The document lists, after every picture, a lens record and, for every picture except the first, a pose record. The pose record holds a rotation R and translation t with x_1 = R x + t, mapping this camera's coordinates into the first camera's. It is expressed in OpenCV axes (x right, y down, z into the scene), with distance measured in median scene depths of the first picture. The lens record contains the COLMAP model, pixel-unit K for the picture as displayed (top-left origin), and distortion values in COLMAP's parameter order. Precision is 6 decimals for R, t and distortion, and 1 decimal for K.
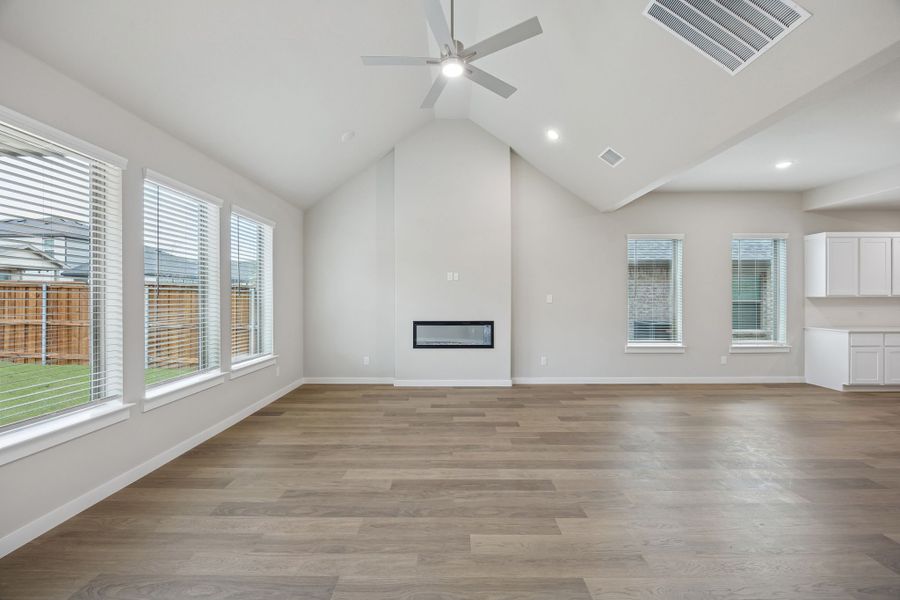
lens RADIAL K [[349.4, 0, 450.0], [0, 349.4, 300.0], [0, 0, 1]] dist [-0.001420, -0.000194]
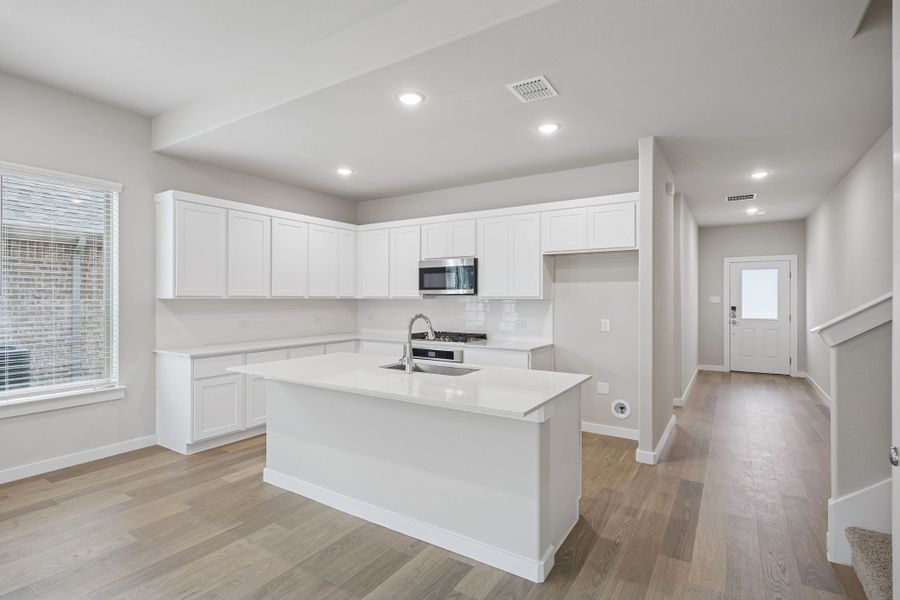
lens RADIAL K [[437.4, 0, 450.0], [0, 437.4, 300.0], [0, 0, 1]] dist [-0.009779, -0.000929]
pose [[0.538885, 0.002565, 0.842376, 0.697894], [0.001665, 0.999990, -0.004111, -0.002560], [-0.842378, 0.003618, 0.538875, 0.198198]]
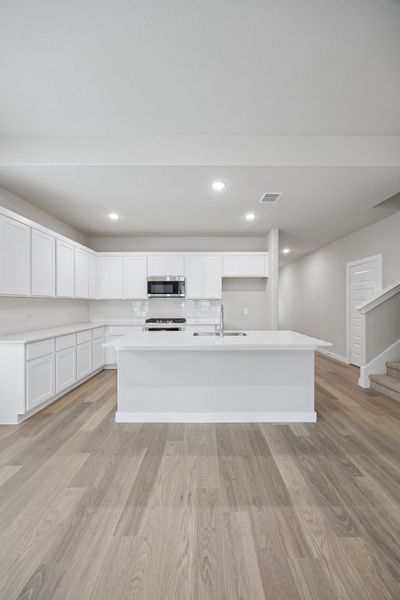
lens RADIAL K [[232.9, 0, 200.0], [0, 232.9, 300.0], [0, 0, 1]] dist [-0.001420, -0.000194]
pose [[-0.000545, 0.020405, 0.999792, 0.598580], [0.009520, 0.999747, -0.020398, 0.013332], [-0.999955, 0.009507, -0.000739, 0.581851]]
